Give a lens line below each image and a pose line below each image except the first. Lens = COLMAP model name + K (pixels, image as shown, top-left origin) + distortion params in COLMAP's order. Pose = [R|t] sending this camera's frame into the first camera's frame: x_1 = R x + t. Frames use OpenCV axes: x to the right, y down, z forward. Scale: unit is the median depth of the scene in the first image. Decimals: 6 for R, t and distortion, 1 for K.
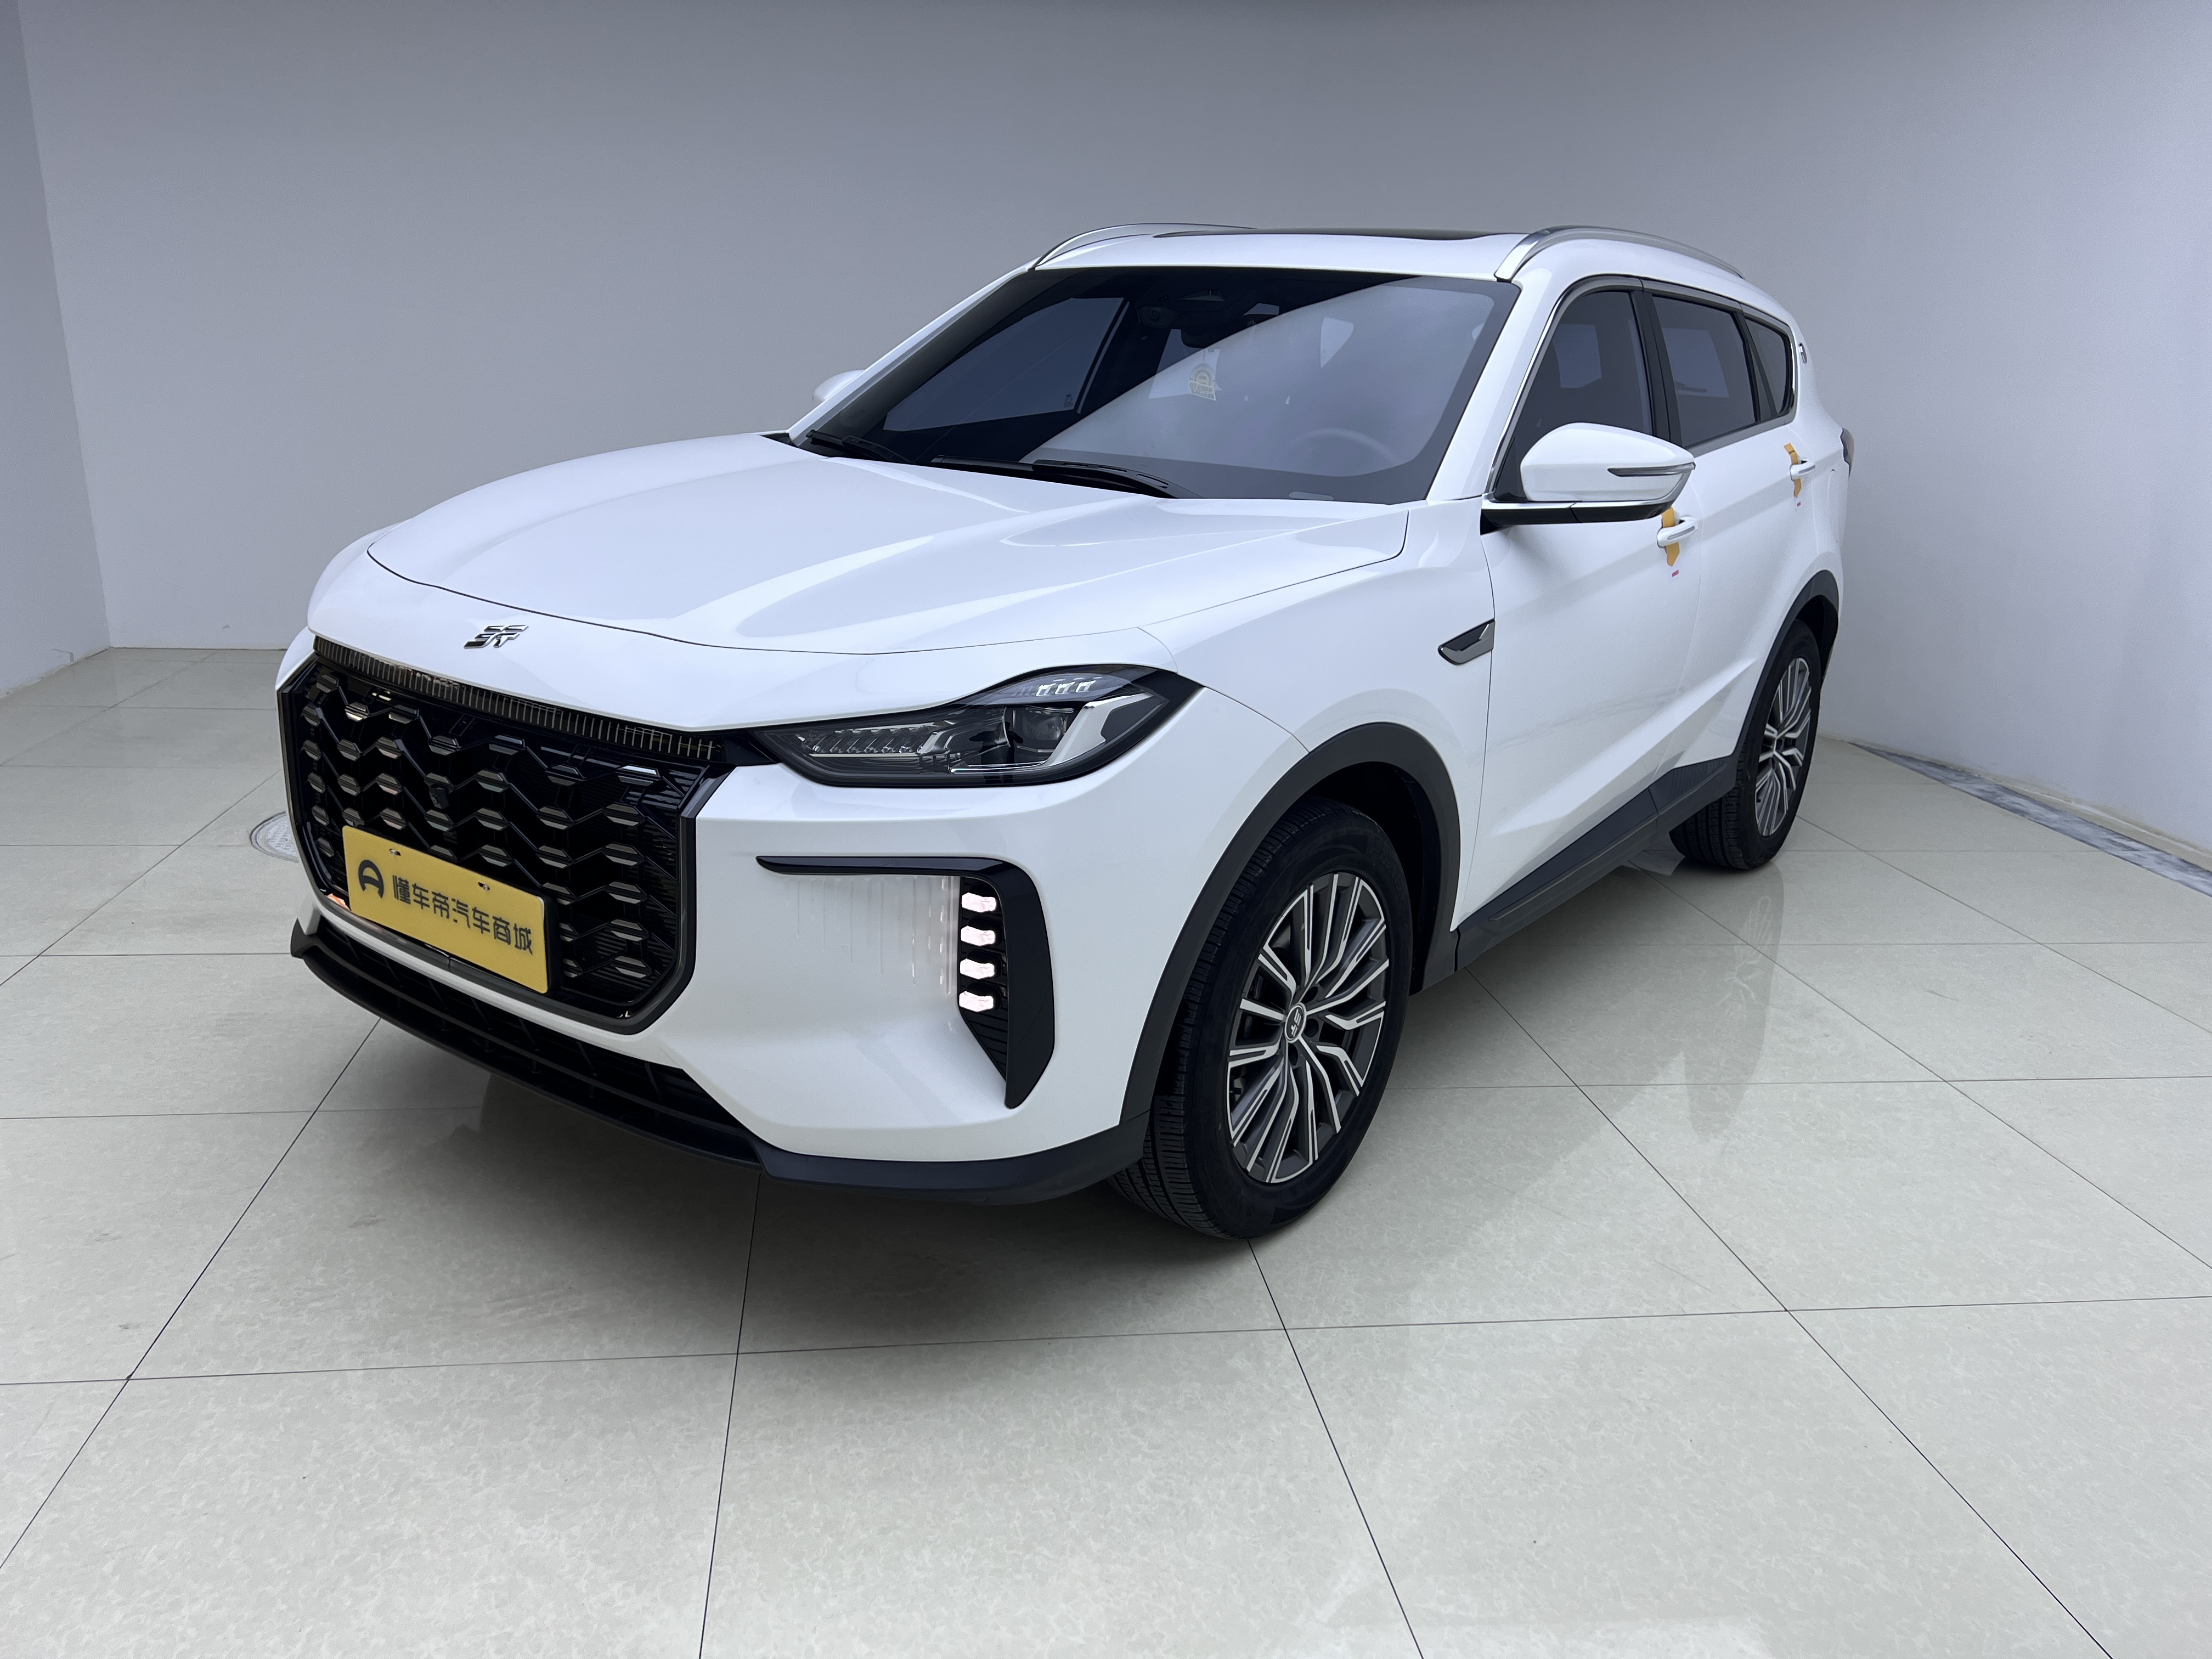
lens RADIAL K [[1579.1, 0, 1120.2], [0, 1579.1, 835.4], [0, 0, 1]] dist [0.010012, -0.000697]
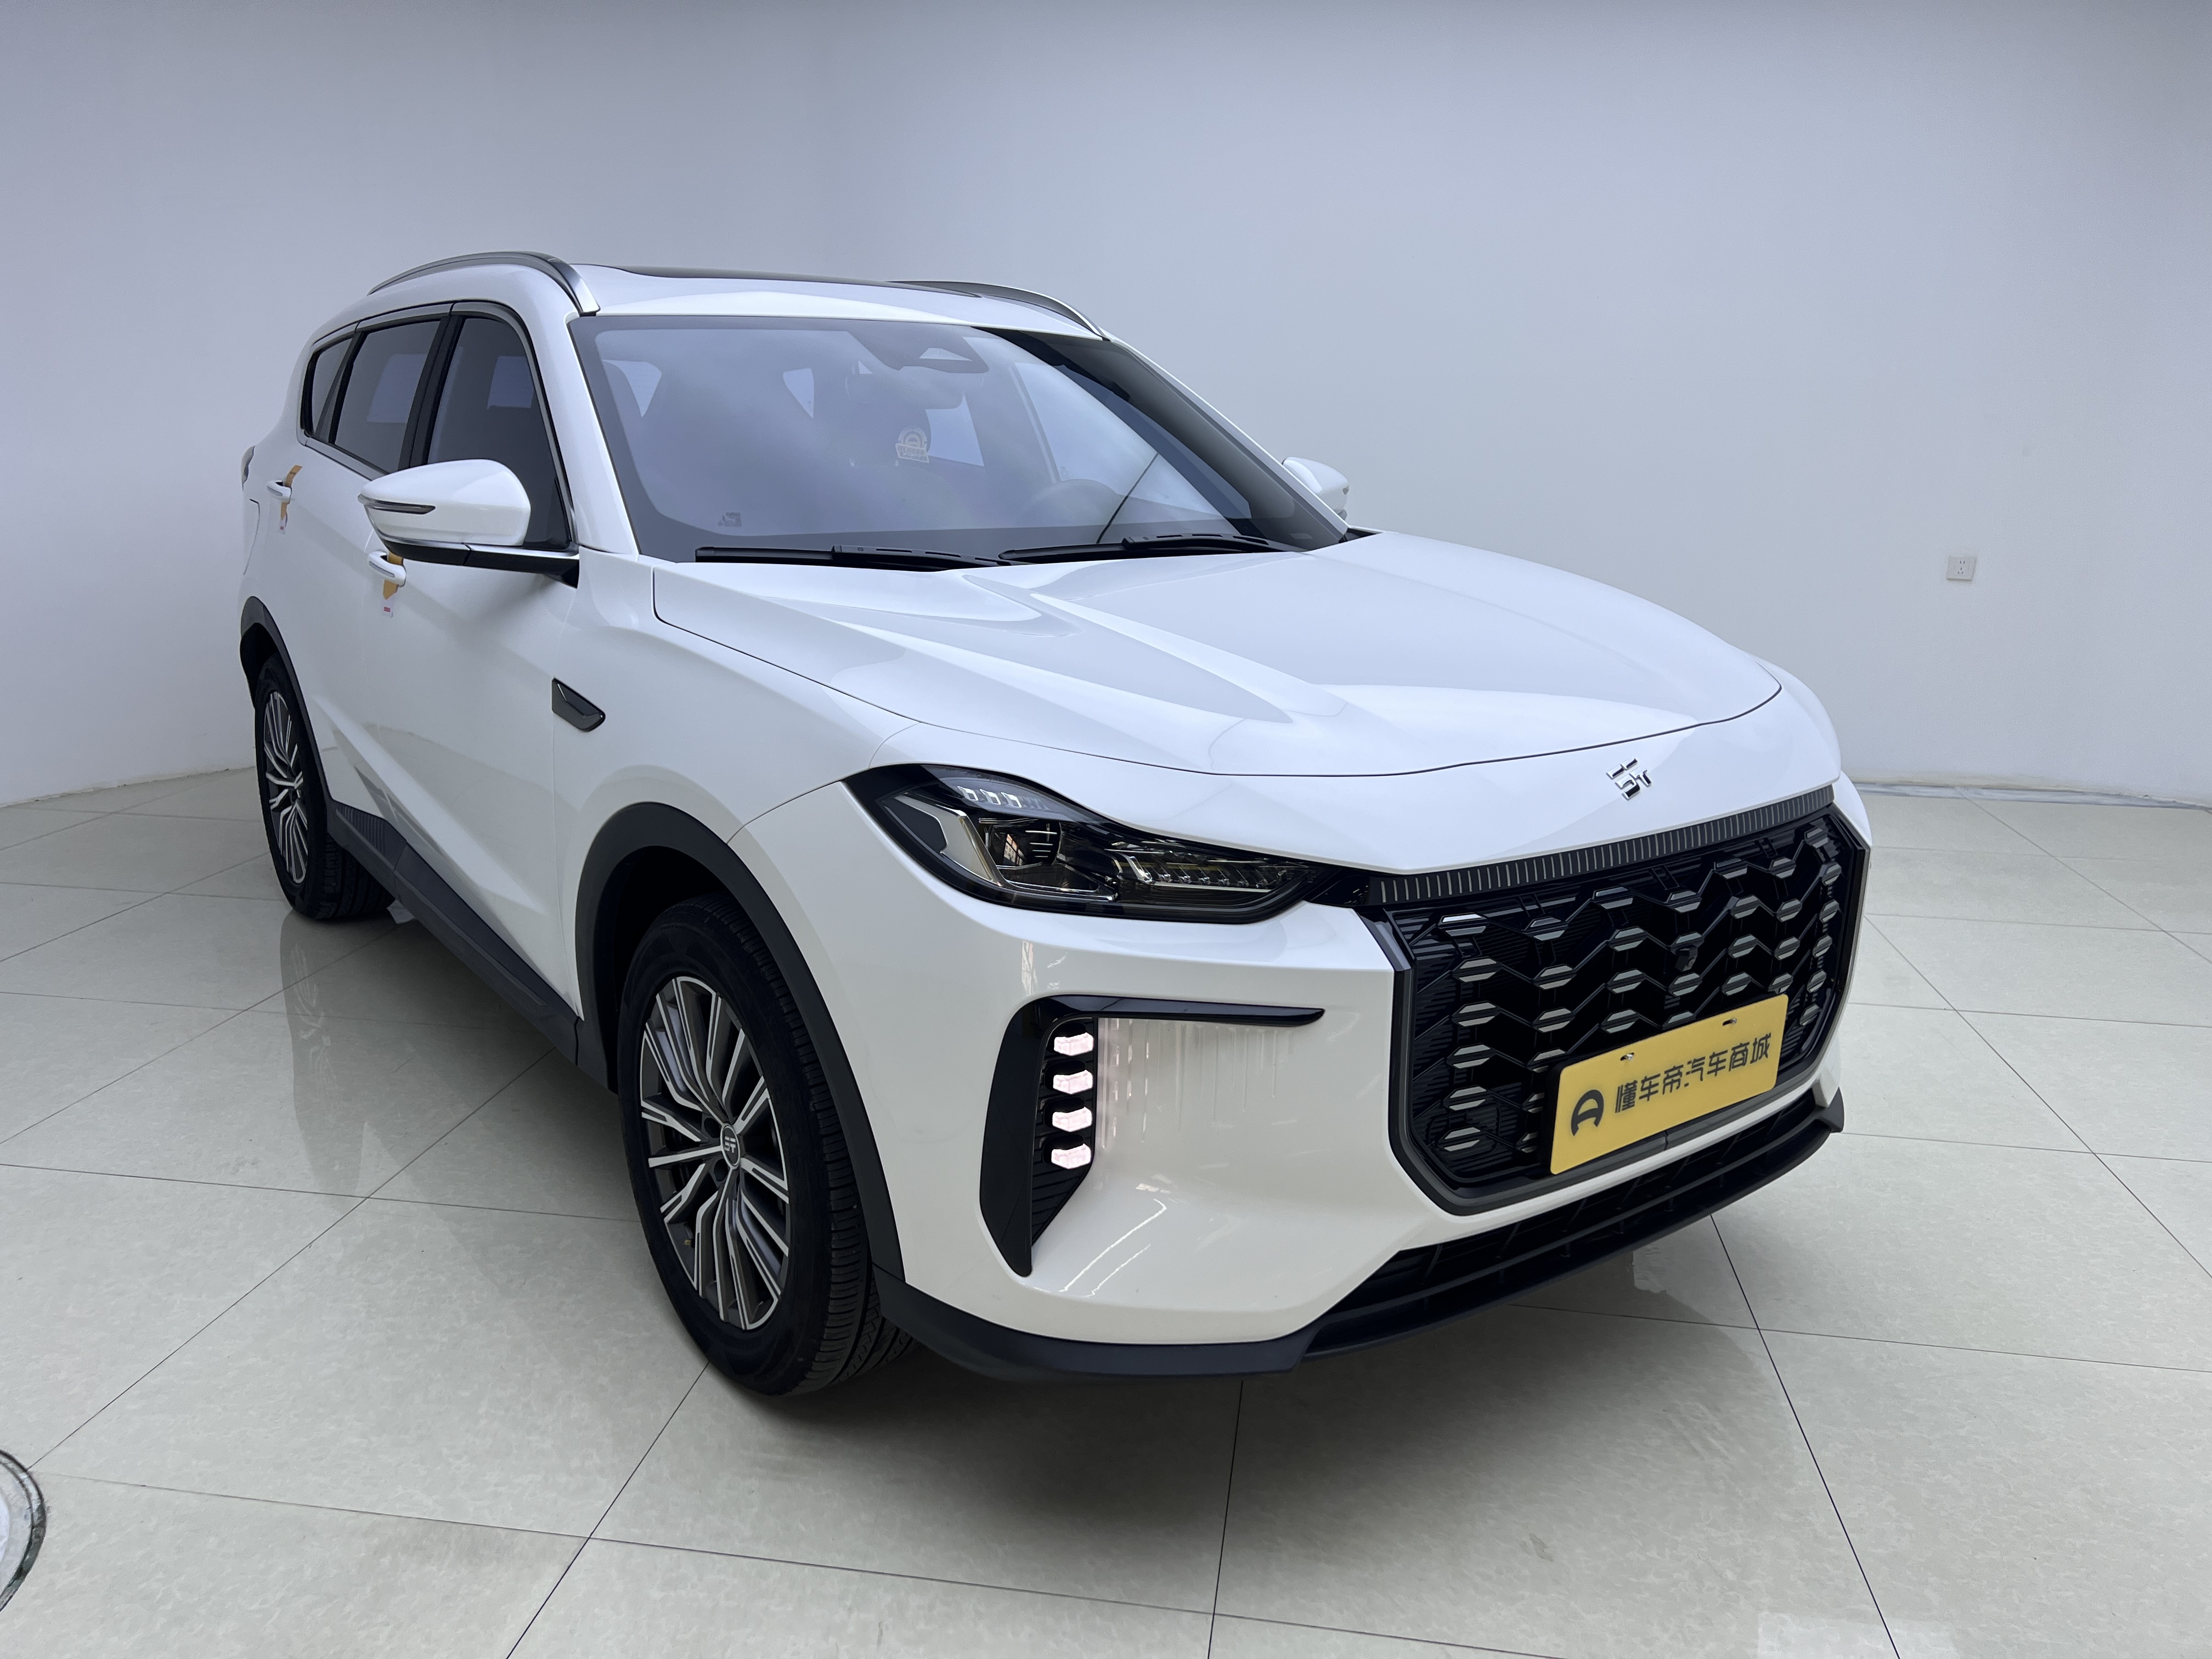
lens RADIAL K [[1574.7, 0, 1101.6], [0, 1574.7, 855.4], [0, 0, 1]] dist [0.052755, -0.001289]
pose [[0.311869, -0.283956, 0.906701, -1.391176], [0.270171, 0.941406, 0.201897, -0.369177], [-0.910904, 0.181999, 0.370312, 0.982468]]
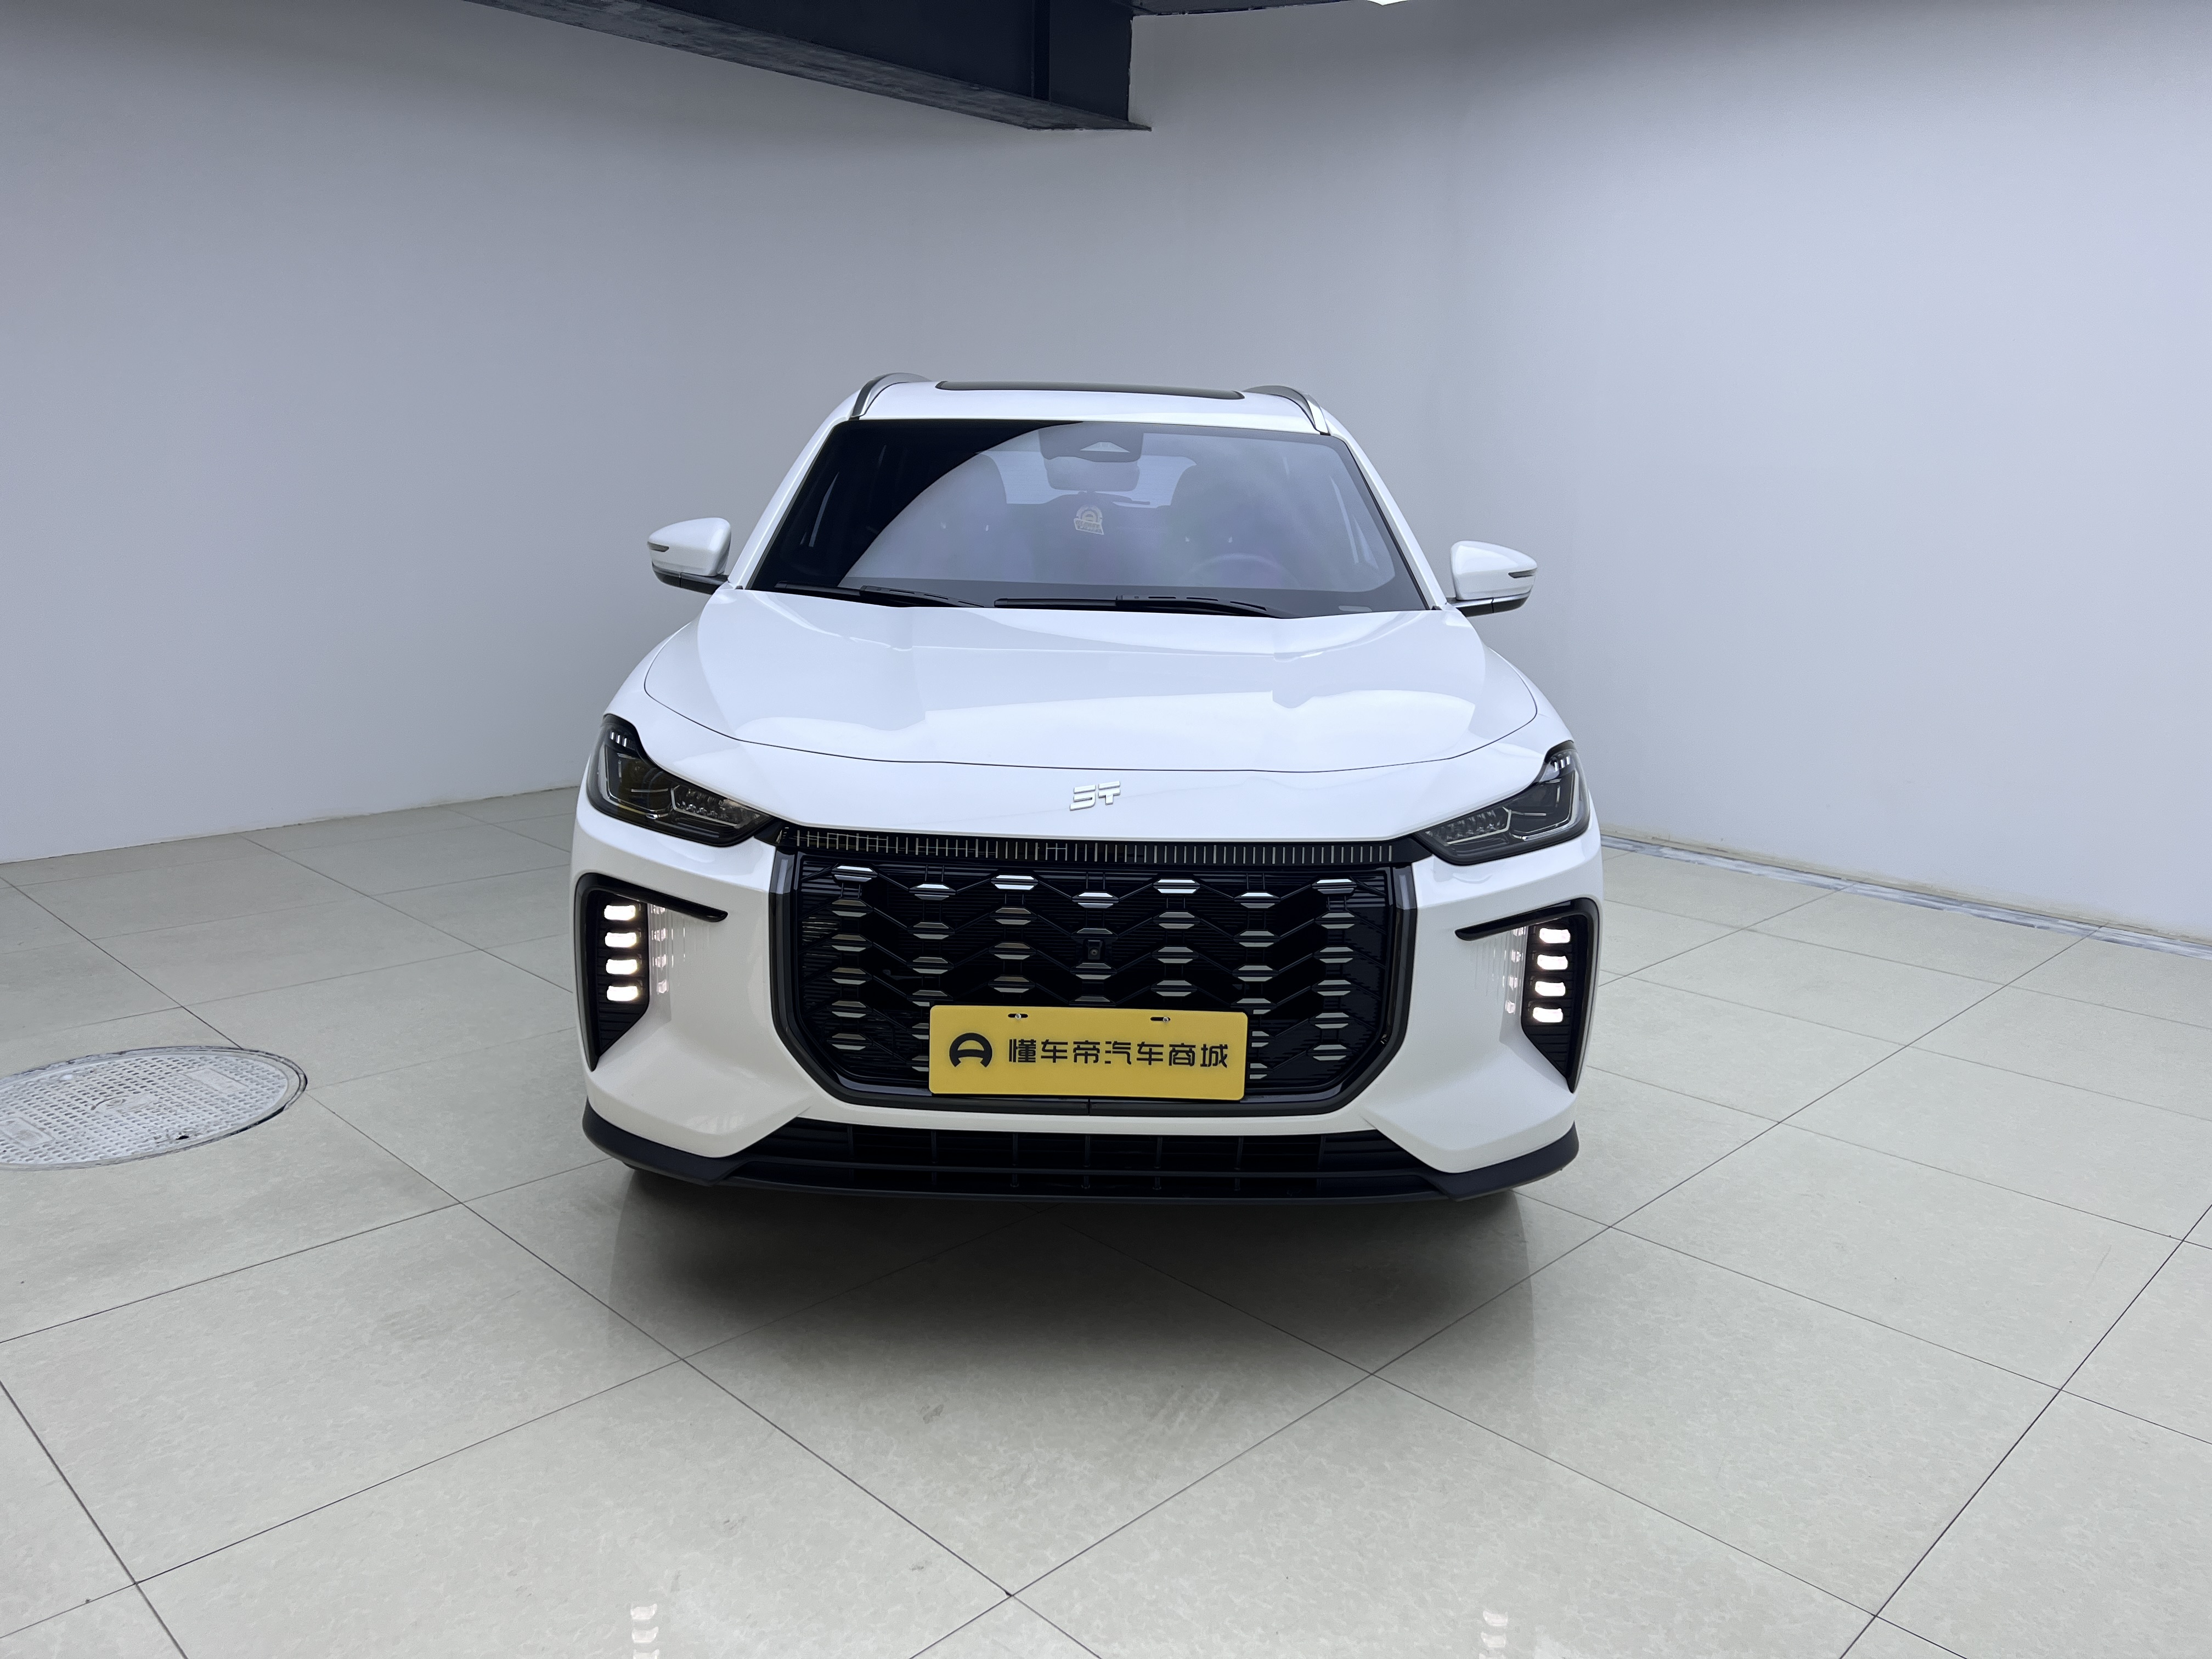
lens RADIAL K [[1574.7, 0, 1101.6], [0, 1574.7, 855.4], [0, 0, 1]] dist [0.052755, -0.001289]
pose [[0.808955, -0.160317, 0.565588, -1.041542], [0.184717, 0.982687, 0.014346, -0.102451], [-0.558096, 0.092869, 0.824563, 0.125424]]
